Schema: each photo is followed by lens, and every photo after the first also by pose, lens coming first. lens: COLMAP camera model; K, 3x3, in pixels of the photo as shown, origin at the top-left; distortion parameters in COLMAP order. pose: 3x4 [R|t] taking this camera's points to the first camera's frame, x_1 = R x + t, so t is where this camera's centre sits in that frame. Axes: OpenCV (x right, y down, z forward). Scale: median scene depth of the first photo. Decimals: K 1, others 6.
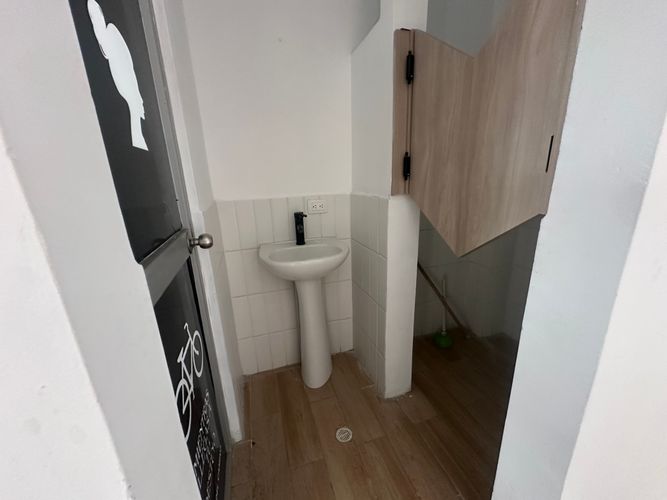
lens RADIAL K [[266.8, 0, 333.6], [0, 266.8, 248.4], [0, 0, 1]] dist [-0.001732, 0.000310]
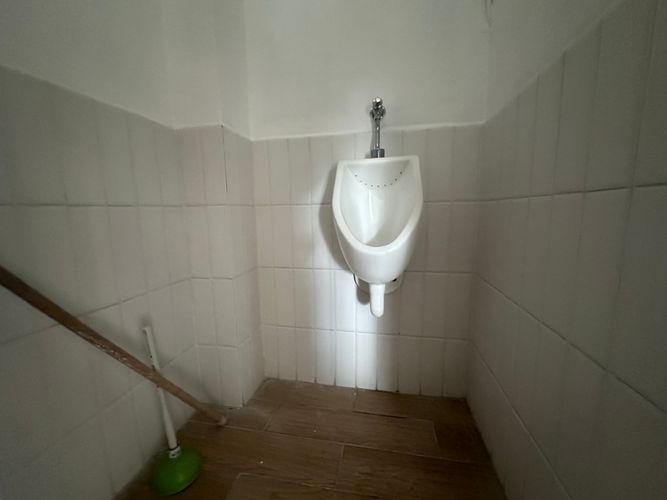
lens RADIAL K [[266.8, 0, 333.6], [0, 266.8, 248.4], [0, 0, 1]] dist [-0.001732, 0.000310]
pose [[0.490643, -0.102226, 0.865343, 0.190849], [0.272006, 0.961437, -0.040647, 0.084812], [-0.827817, 0.255322, 0.499529, 0.465992]]
